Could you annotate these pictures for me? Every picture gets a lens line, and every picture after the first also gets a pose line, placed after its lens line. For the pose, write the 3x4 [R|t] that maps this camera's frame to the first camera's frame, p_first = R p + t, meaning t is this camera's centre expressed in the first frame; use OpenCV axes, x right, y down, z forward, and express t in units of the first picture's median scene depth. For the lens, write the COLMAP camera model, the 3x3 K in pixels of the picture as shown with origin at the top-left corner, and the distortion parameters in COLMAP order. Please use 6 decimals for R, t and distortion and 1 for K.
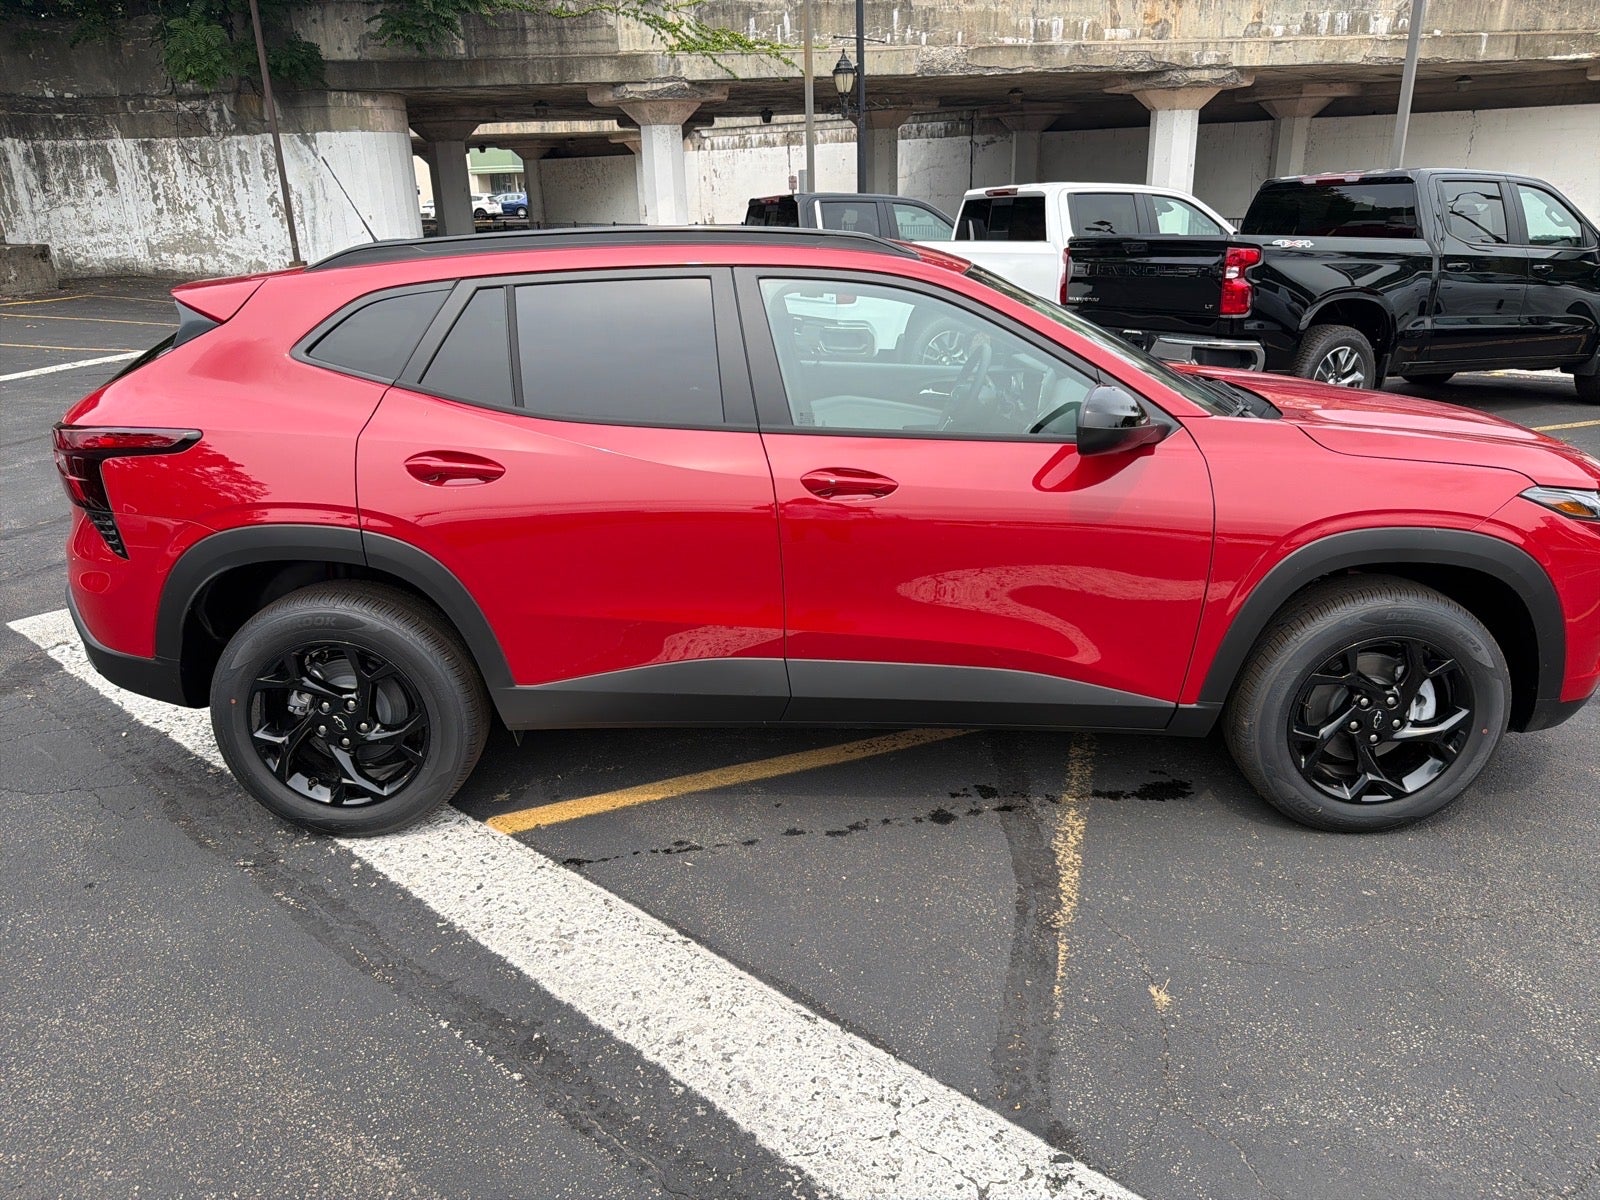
lens RADIAL K [[1172.2, 0, 800.0], [0, 1172.2, 600.0], [0, 0, 1]] dist [-0.002413, -0.001773]
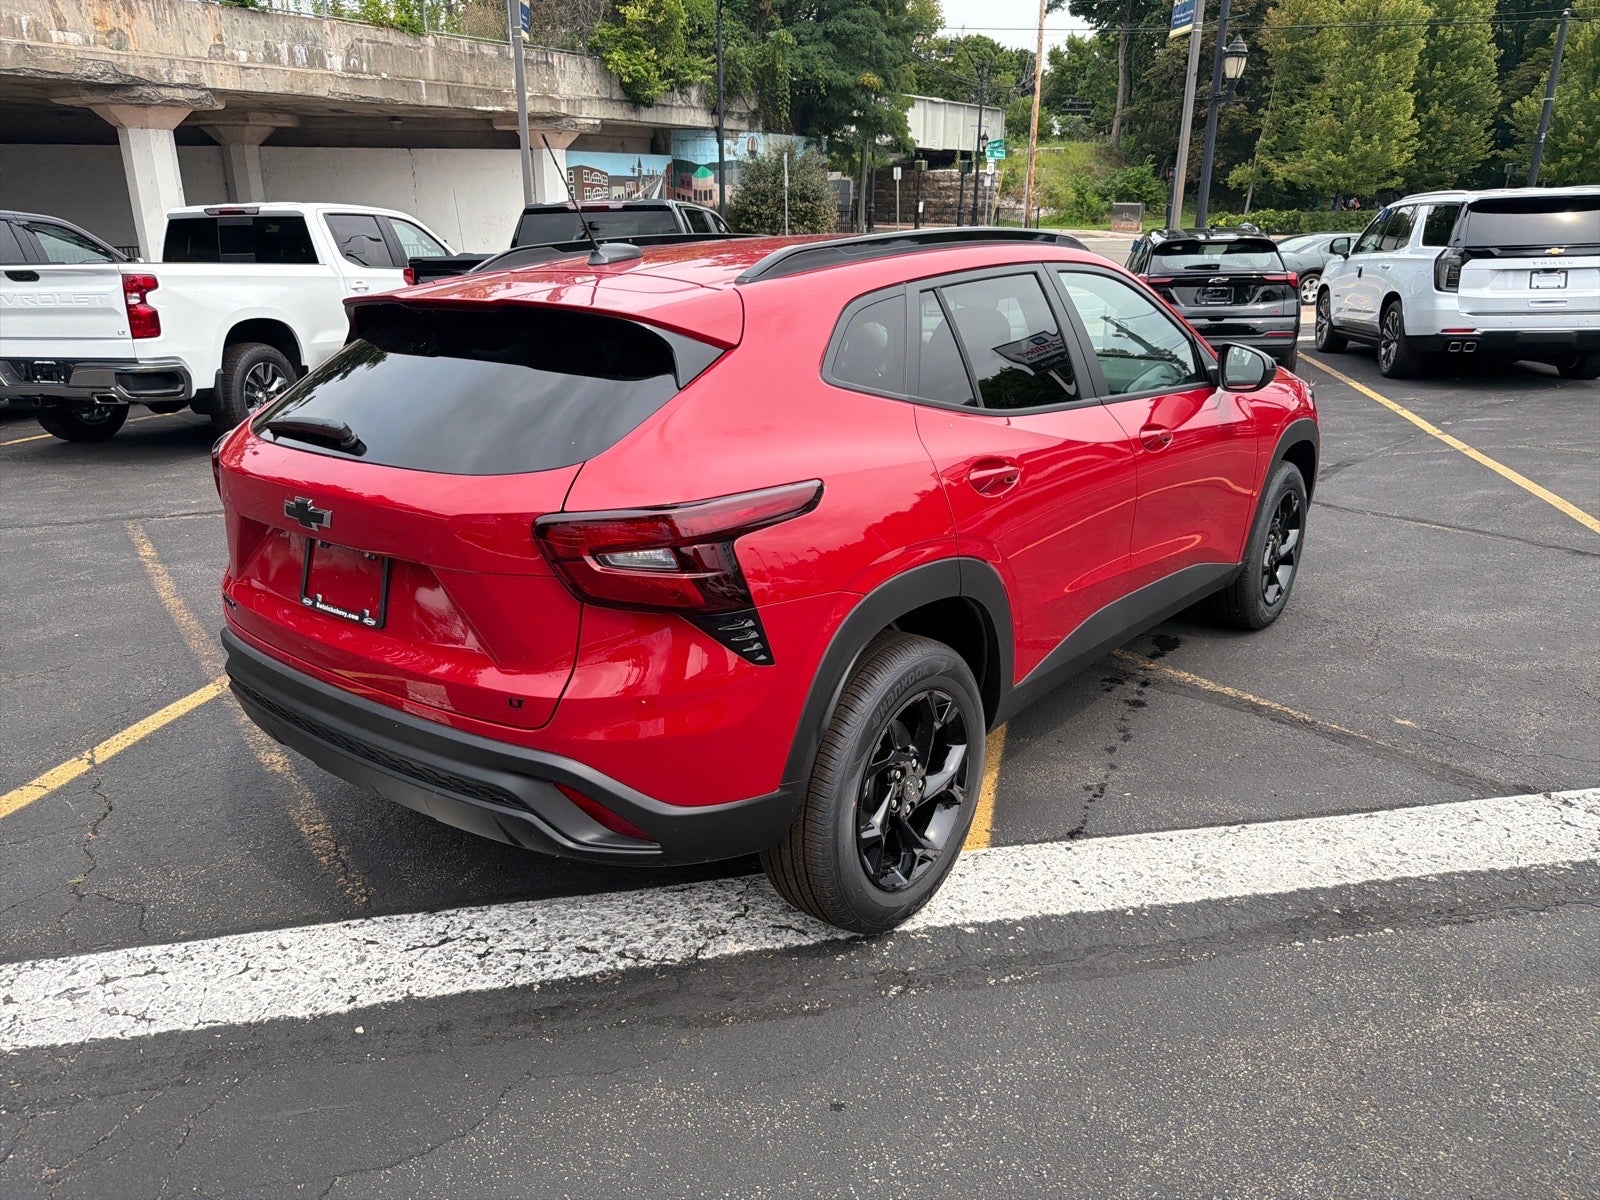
lens RADIAL K [[1172.2, 0, 800.0], [0, 1172.2, 600.0], [0, 0, 1]] dist [-0.002413, -0.001773]
pose [[0.600580, -0.231845, 0.765214, -0.169979], [0.250409, 0.963432, 0.095367, -0.021353], [-0.759341, 0.134341, 0.636674, 0.077254]]
